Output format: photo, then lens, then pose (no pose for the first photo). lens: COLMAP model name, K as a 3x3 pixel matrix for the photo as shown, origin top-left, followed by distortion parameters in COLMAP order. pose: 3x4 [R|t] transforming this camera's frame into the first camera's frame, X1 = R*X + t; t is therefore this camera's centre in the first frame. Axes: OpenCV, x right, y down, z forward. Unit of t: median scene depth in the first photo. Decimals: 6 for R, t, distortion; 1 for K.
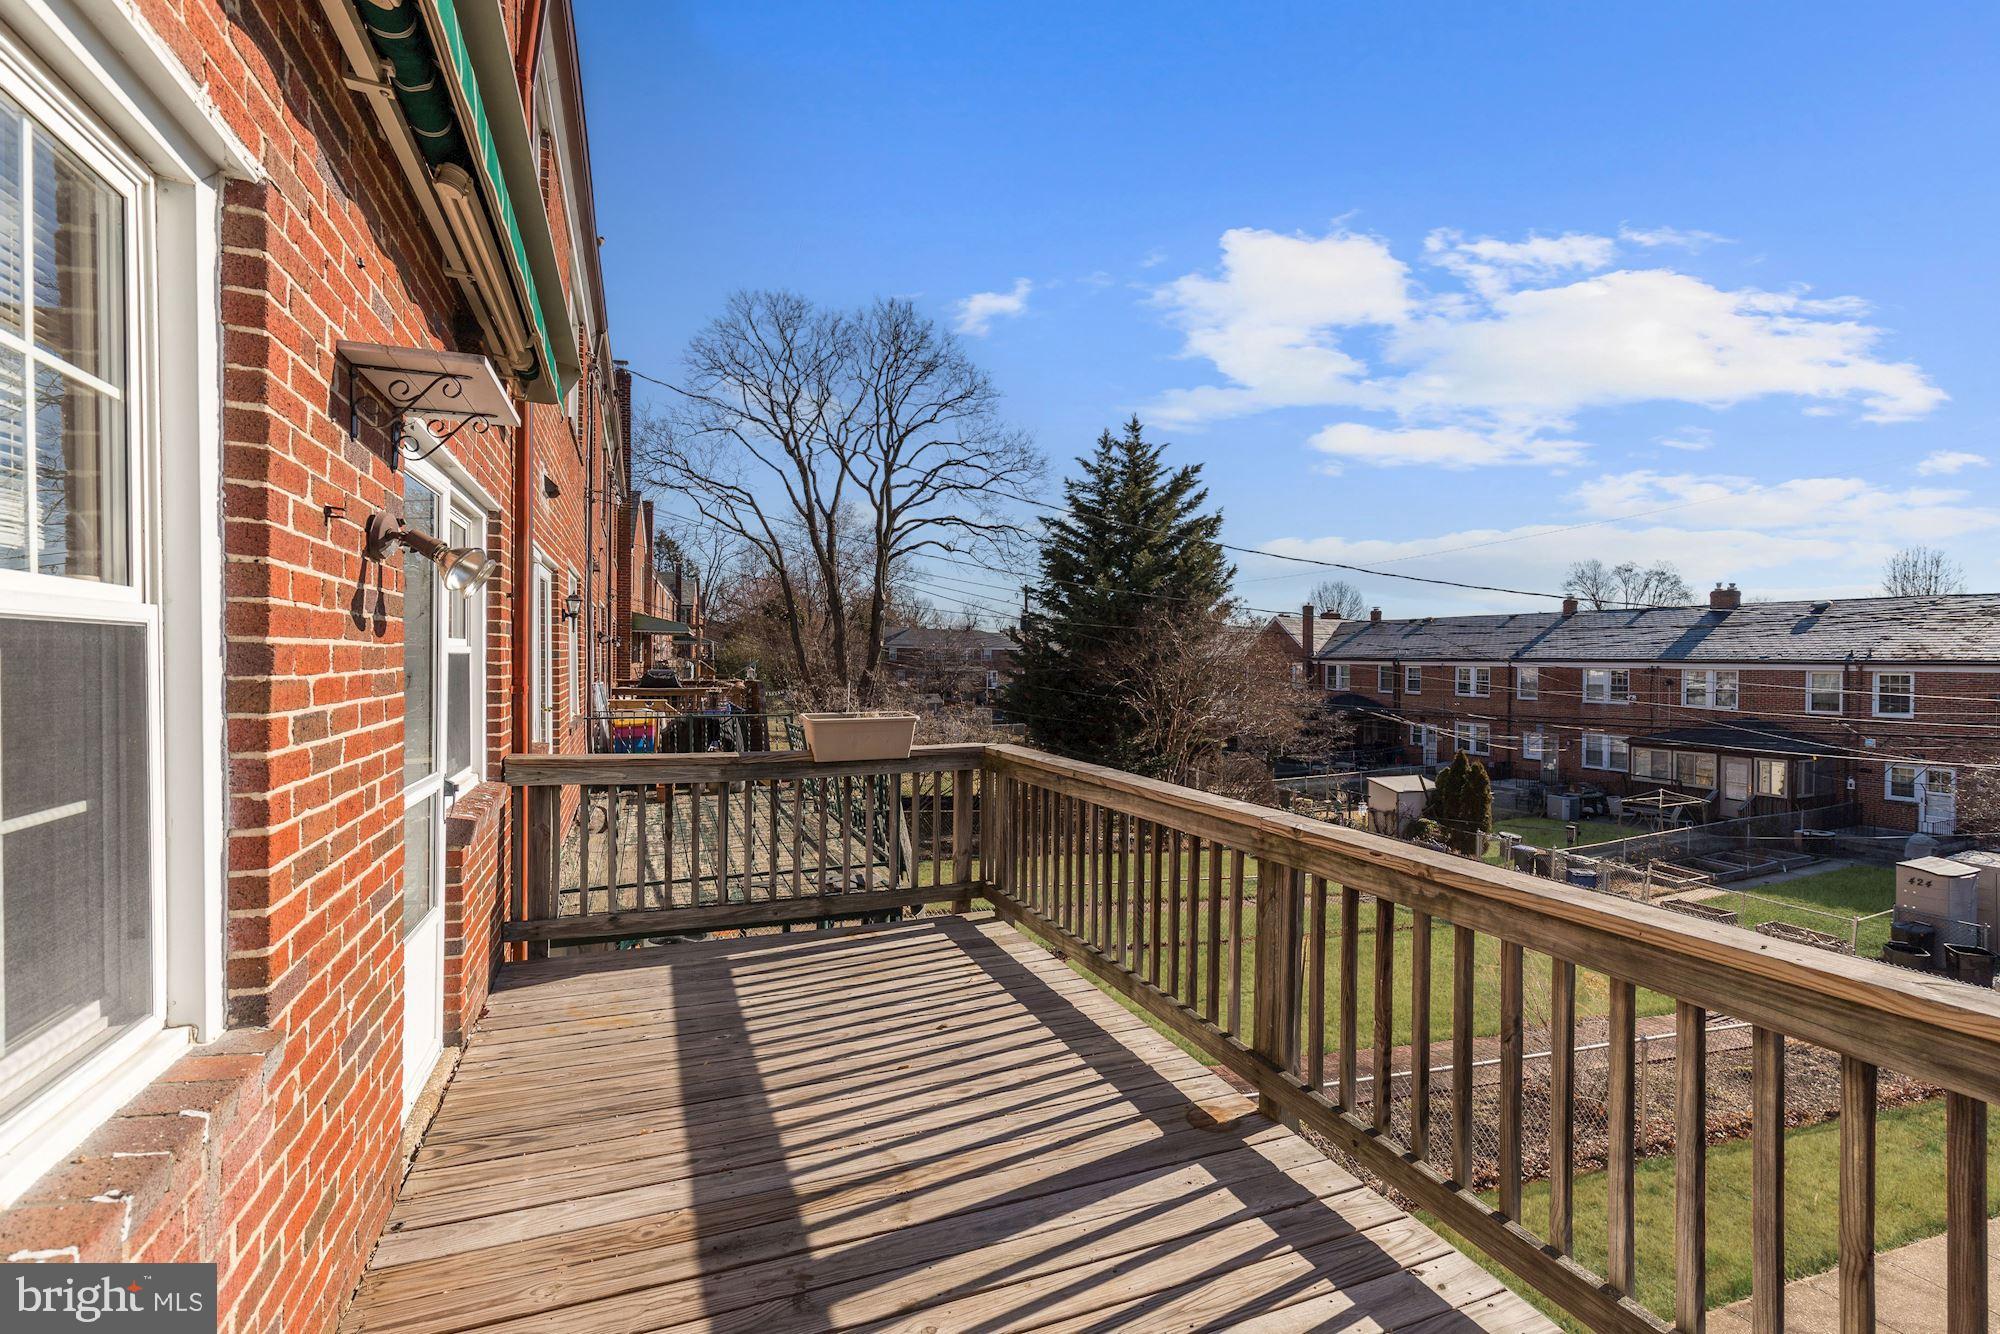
lens RADIAL K [[892.1, 0, 1005.8], [0, 892.1, 671.5], [0, 0, 1]] dist [0.002356, 0.000266]
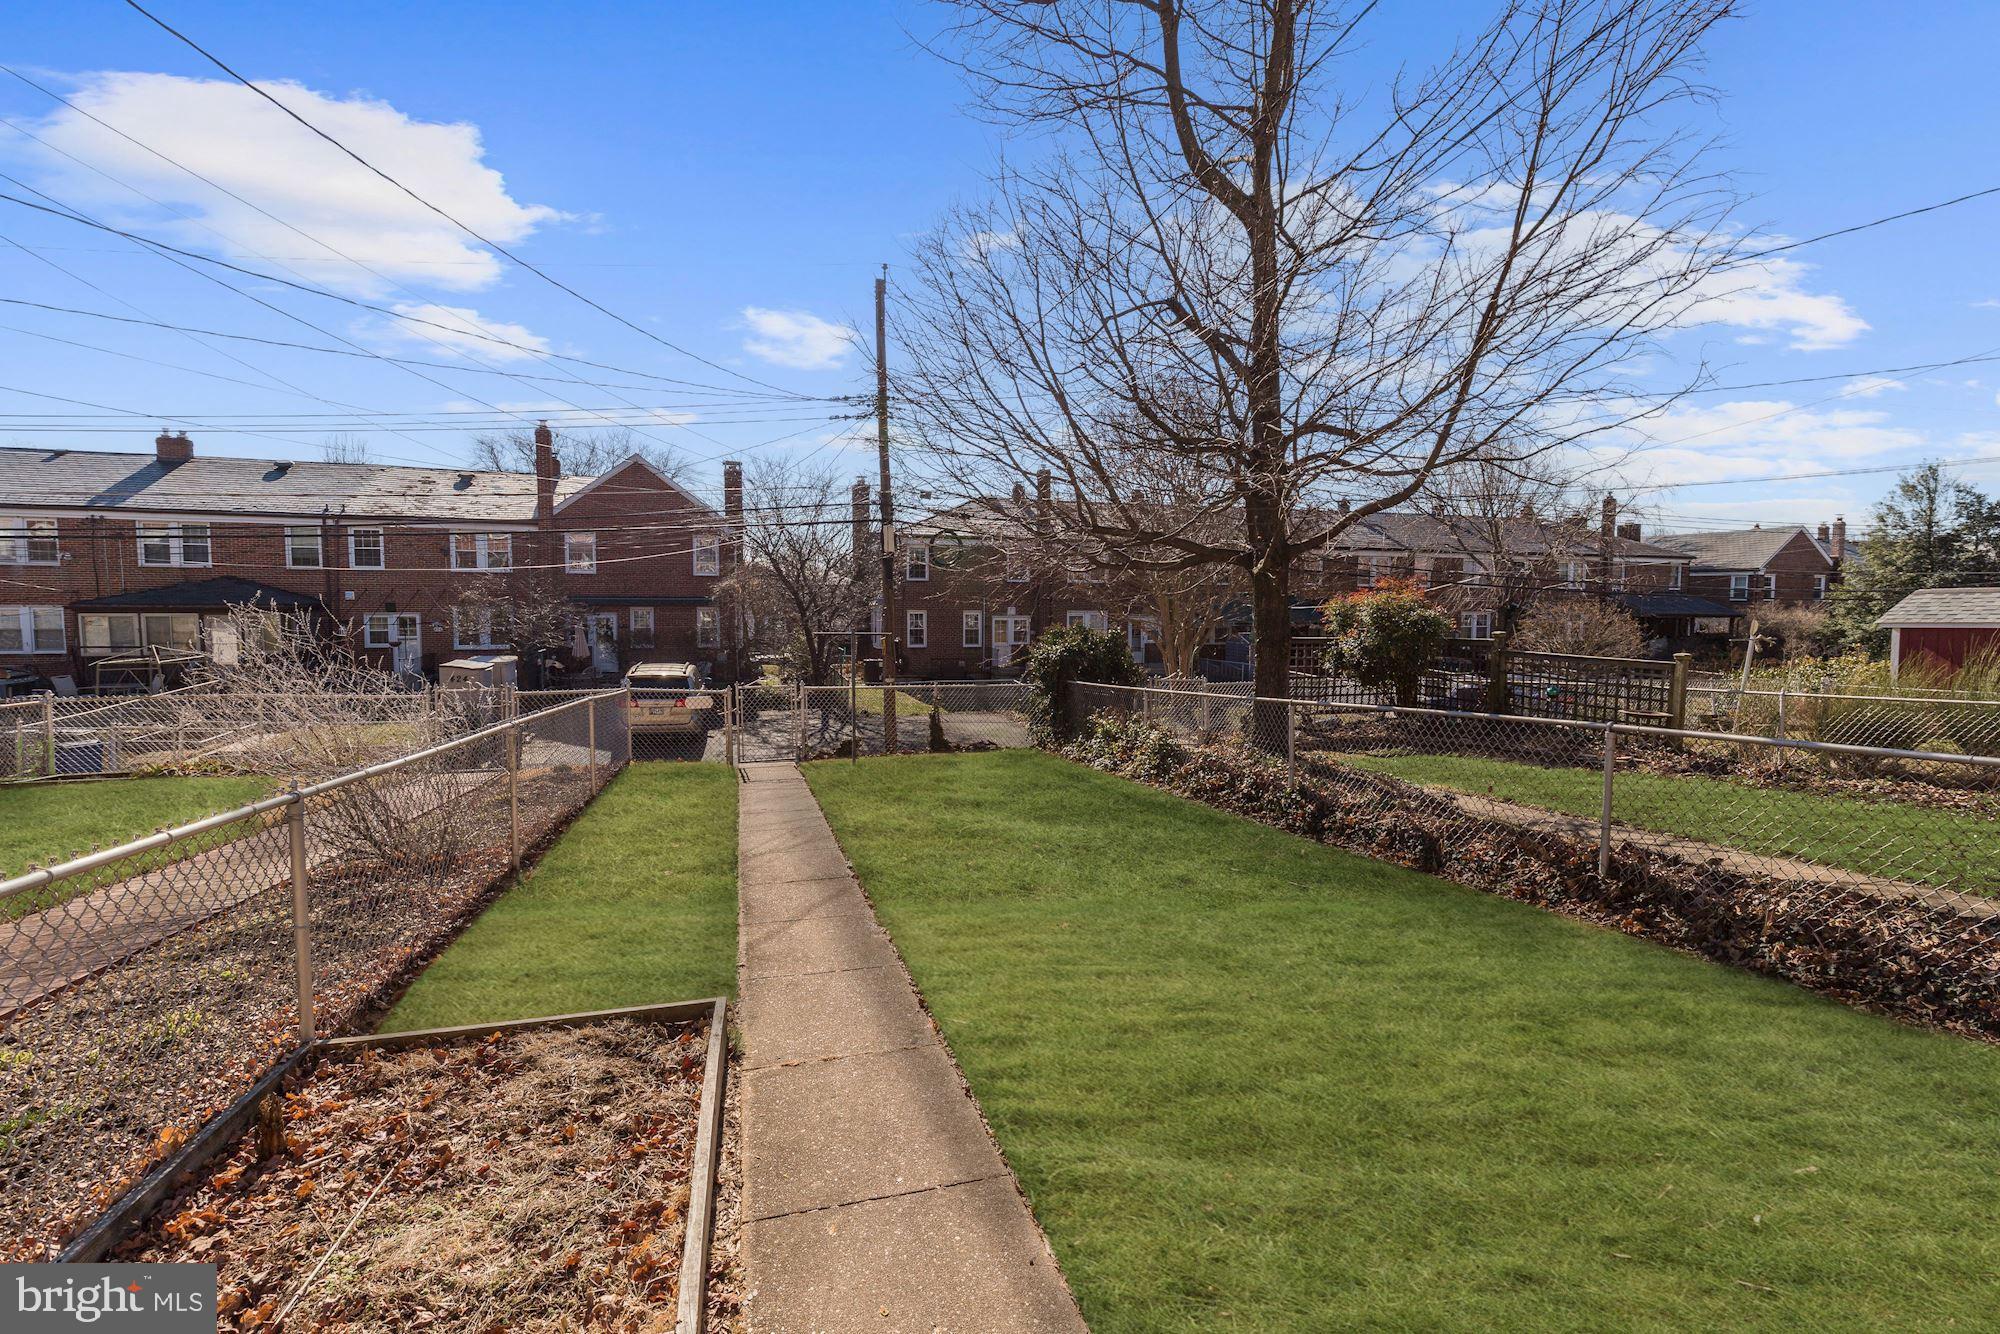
lens RADIAL K [[892.1, 0, 1002.6], [0, 892.1, 660.3], [0, 0, 1]] dist [0.002356, 0.000266]
pose [[0.093567, -0.069976, 0.993151, 0.002092], [0.007277, 0.997548, 0.069600, 0.097688], [-0.995586, 0.000715, 0.093847, 0.162552]]
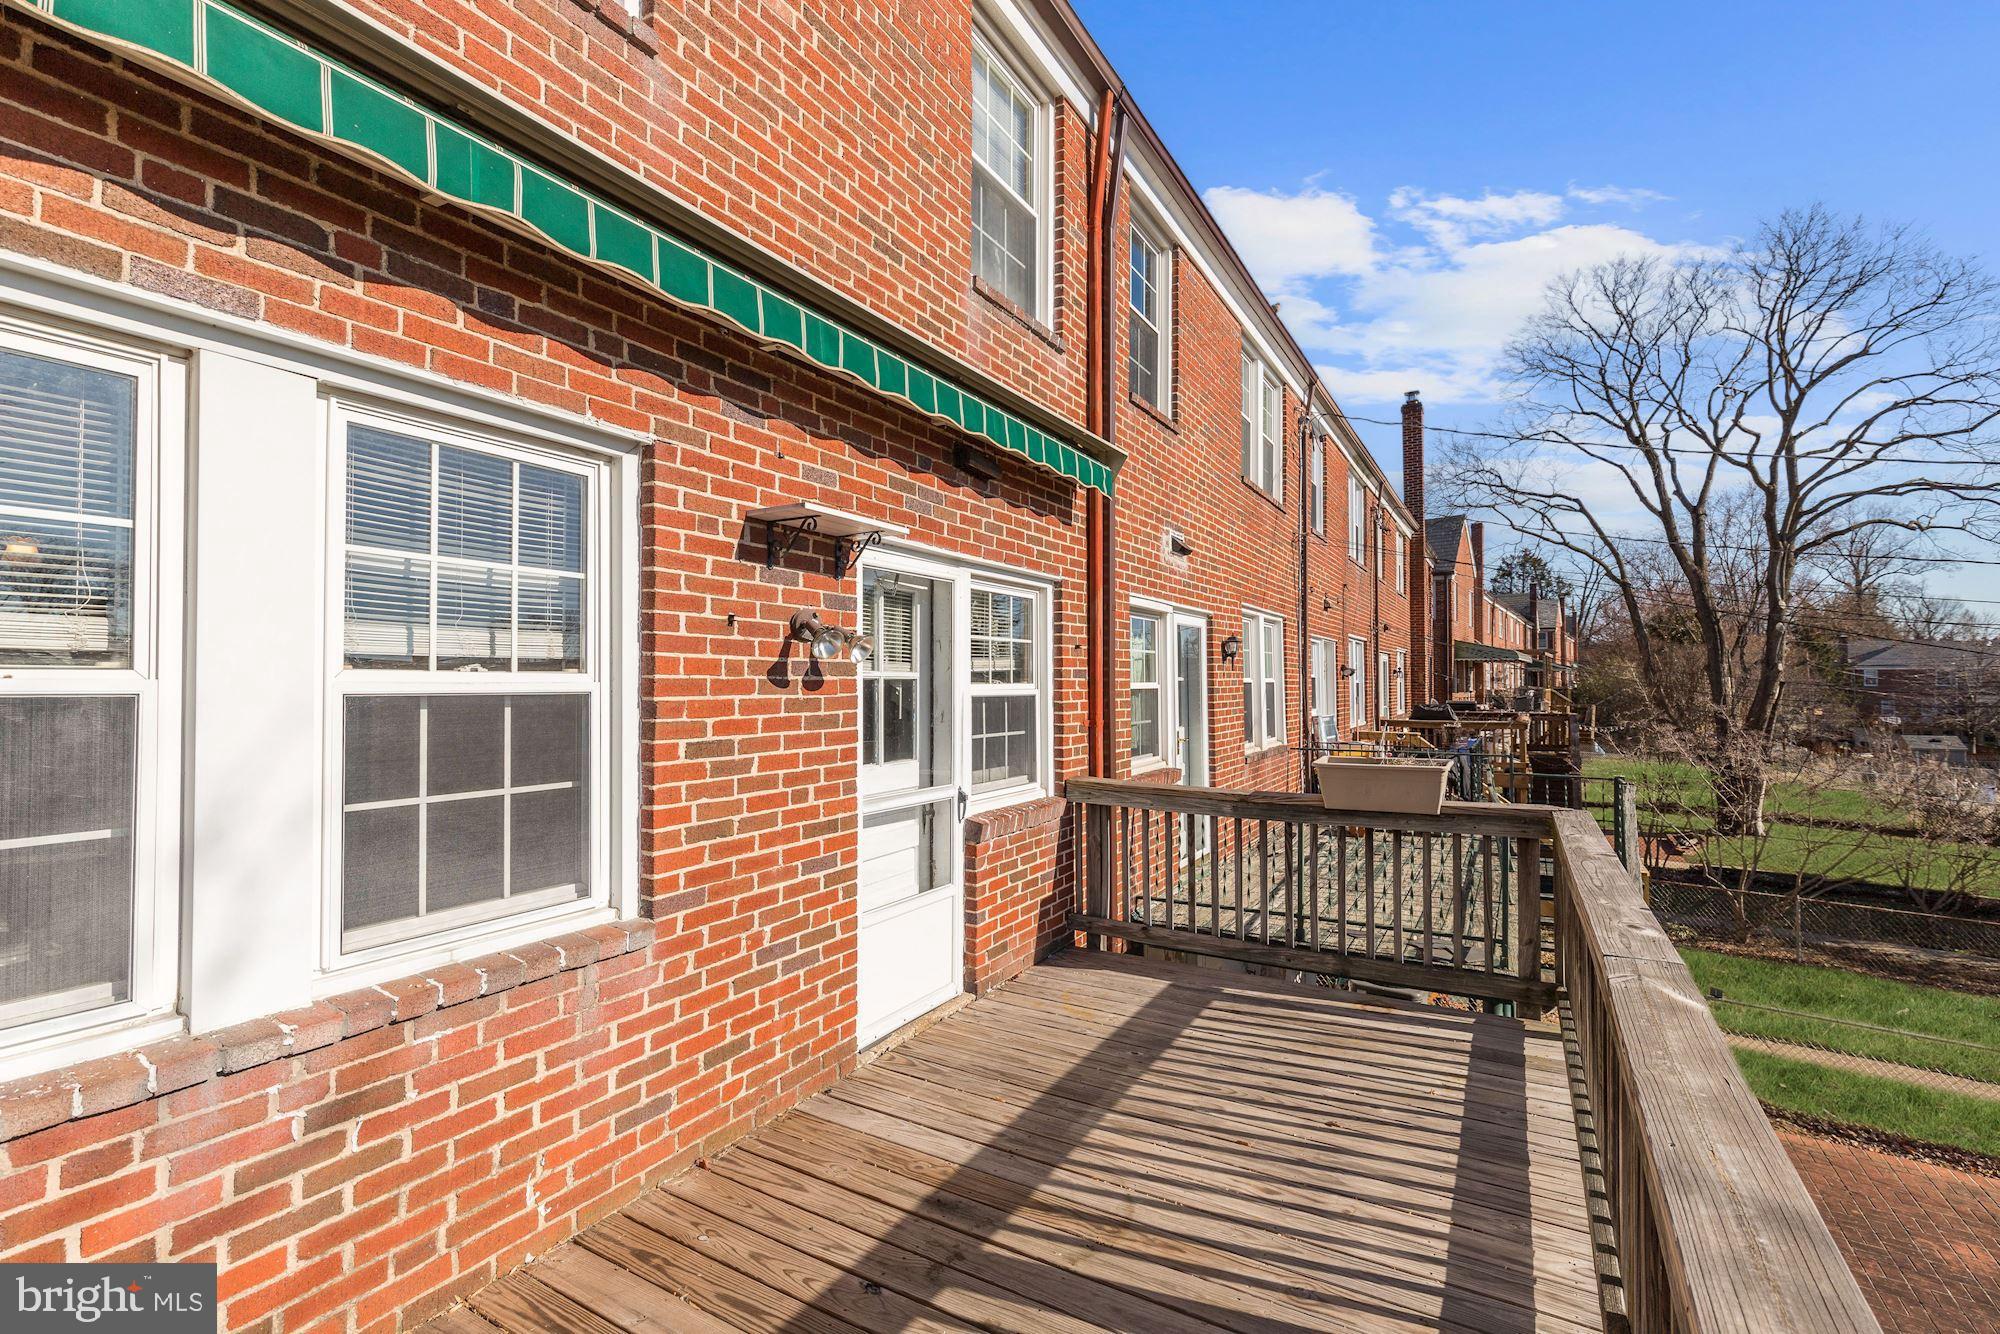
lens RADIAL K [[892.1, 0, 1006.6], [0, 892.1, 673.9], [0, 0, 1]] dist [0.002356, 0.000266]
pose [[0.615415, -0.018371, -0.787989, 0.060340], [-0.004595, 0.999628, -0.026894, -0.002459], [0.788190, 0.020172, 0.615102, 0.028250]]
